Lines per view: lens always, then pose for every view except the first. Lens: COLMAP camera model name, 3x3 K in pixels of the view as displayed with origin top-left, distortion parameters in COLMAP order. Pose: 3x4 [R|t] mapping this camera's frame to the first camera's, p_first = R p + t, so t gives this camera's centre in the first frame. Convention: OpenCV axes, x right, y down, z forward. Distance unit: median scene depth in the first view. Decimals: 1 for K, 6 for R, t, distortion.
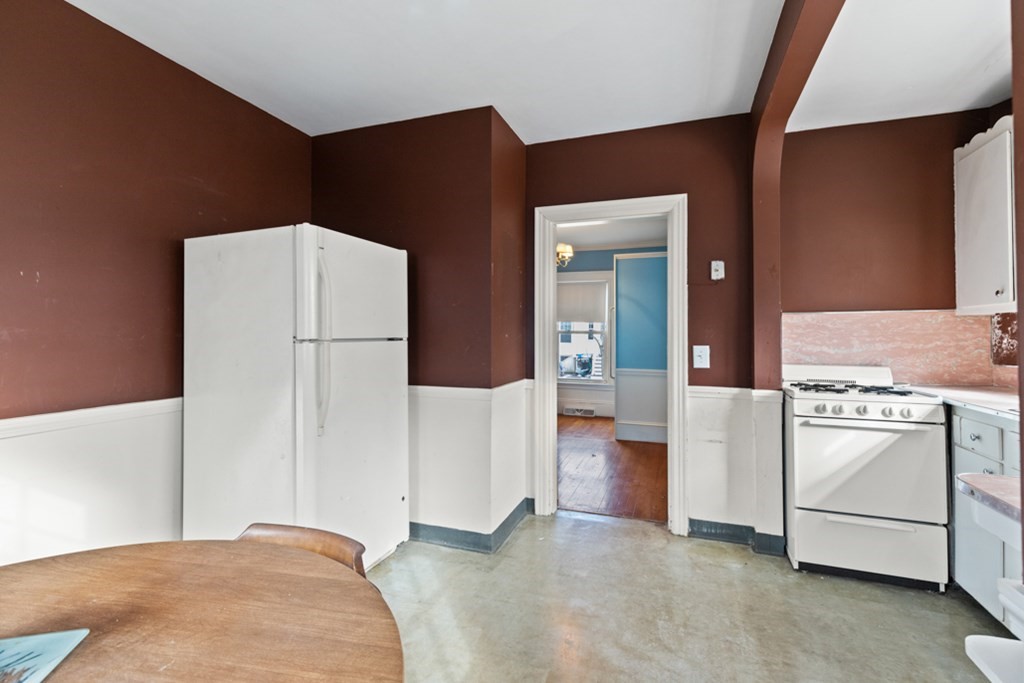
lens RADIAL K [[465.0, 0, 509.1], [0, 465.0, 333.3], [0, 0, 1]] dist [0.001006, -0.000234]
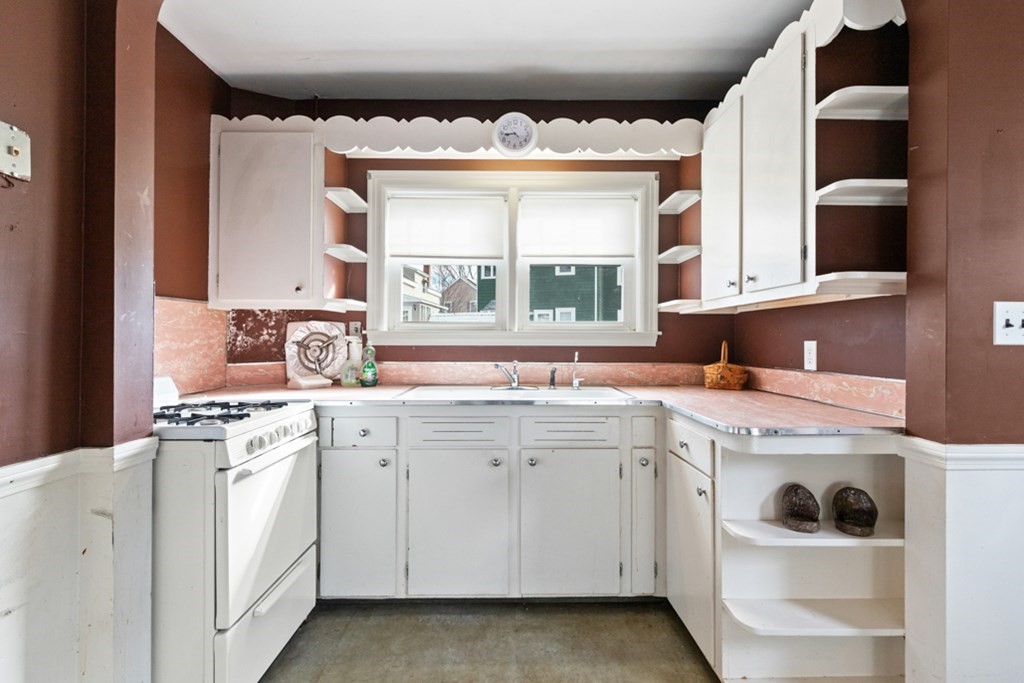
lens RADIAL K [[469.7, 0, 515.5], [0, 469.7, 334.7], [0, 0, 1]] dist [0.002423, -0.000139]
pose [[-0.355928, 0.003682, 0.934506, -0.046422], [-0.004999, 0.999970, -0.005844, 0.011703], [-0.934500, -0.006752, -0.355899, 0.793999]]
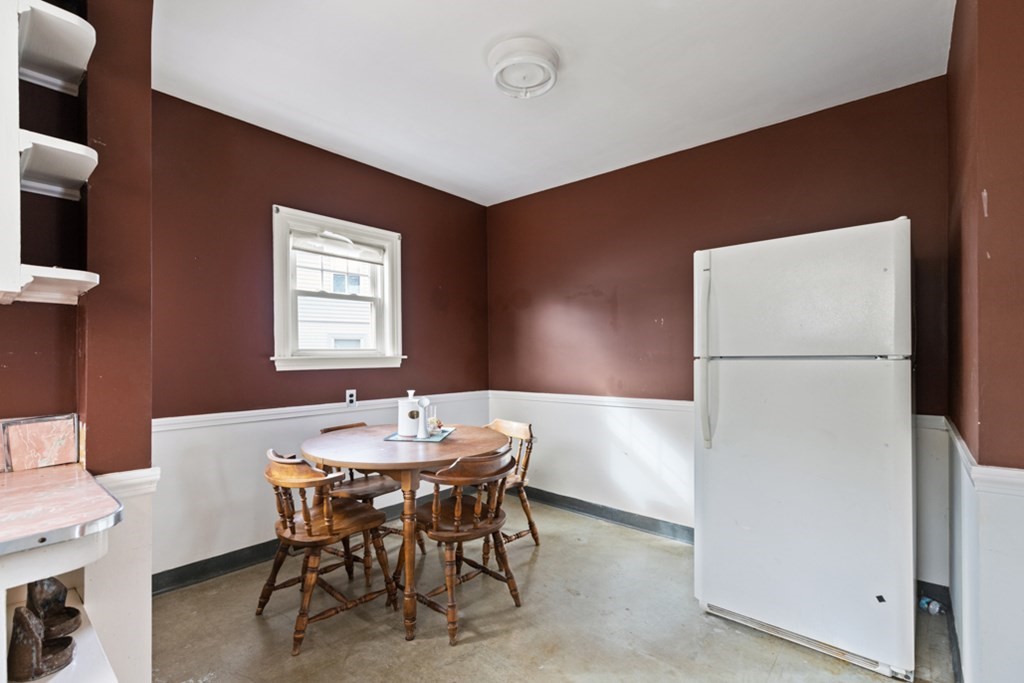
lens RADIAL K [[462.7, 0, 514.7], [0, 462.7, 354.9], [0, 0, 1]] dist [0.001961, -0.000494]
pose [[-0.347147, -0.001834, -0.937809, 0.560812], [0.009757, 0.999937, -0.005567, 0.009266], [0.937760, -0.011082, -0.347107, 0.727097]]
